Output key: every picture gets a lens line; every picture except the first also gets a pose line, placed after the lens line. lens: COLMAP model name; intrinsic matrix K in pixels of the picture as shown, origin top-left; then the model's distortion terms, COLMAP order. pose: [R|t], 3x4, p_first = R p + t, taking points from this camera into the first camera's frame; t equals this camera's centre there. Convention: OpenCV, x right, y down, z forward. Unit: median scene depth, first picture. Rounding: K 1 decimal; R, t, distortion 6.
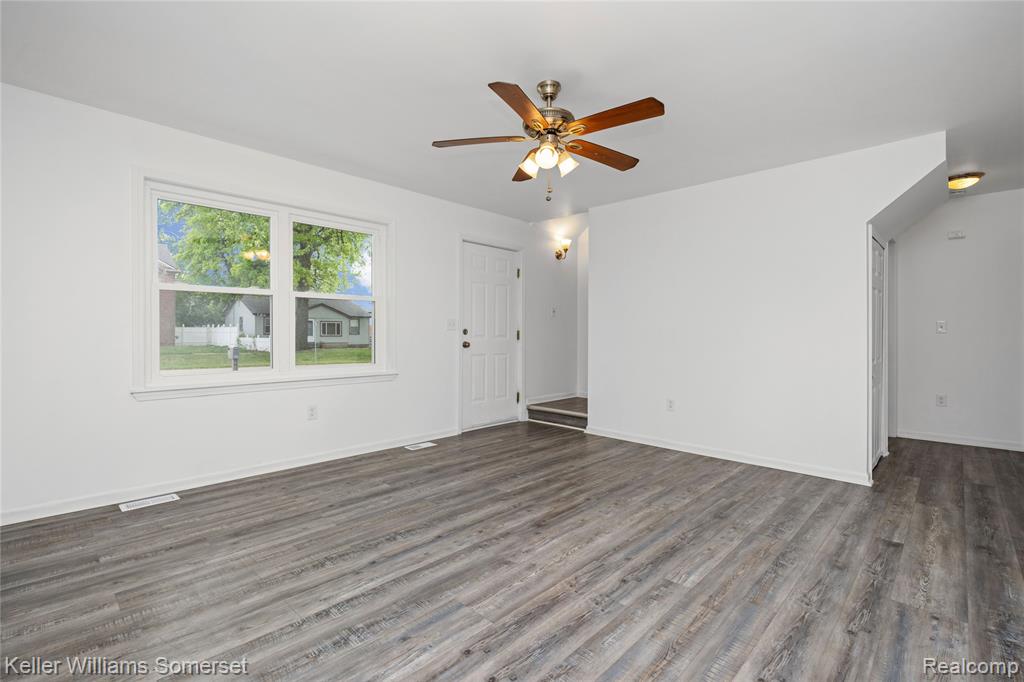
lens RADIAL K [[469.2, 0, 512.1], [0, 469.2, 335.3], [0, 0, 1]] dist [0.004731, -0.002656]
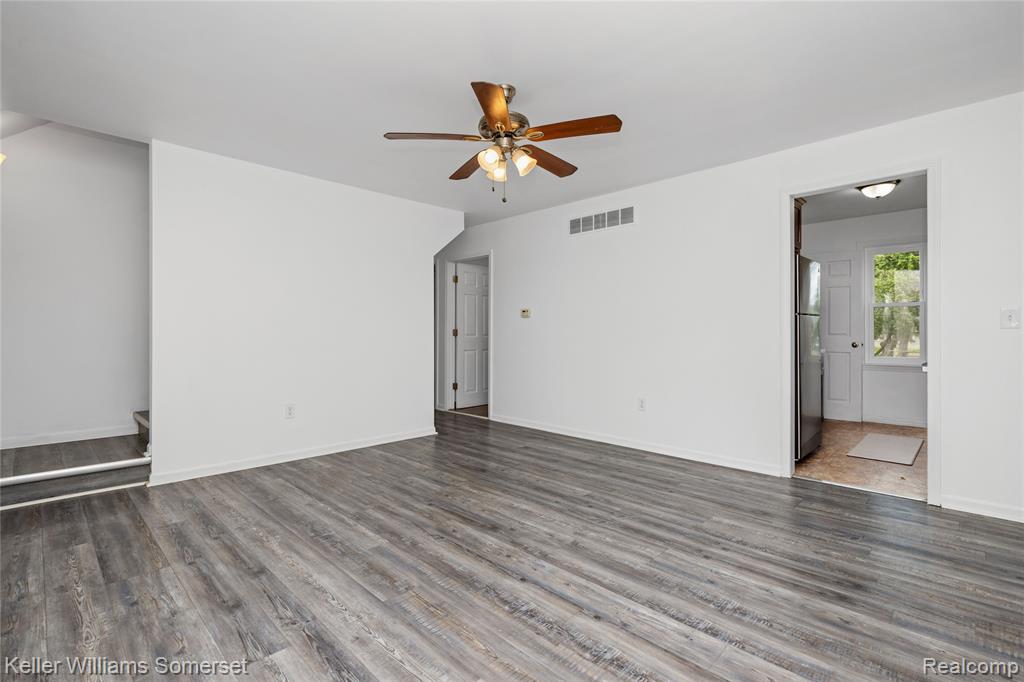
lens RADIAL K [[469.2, 0, 507.8], [0, 469.2, 340.5], [0, 0, 1]] dist [0.004731, -0.002656]
pose [[0.022050, -0.024574, 0.999455, -0.865445], [0.004720, 0.999689, 0.024475, -0.012187], [-0.999746, 0.004178, 0.022159, 0.893462]]
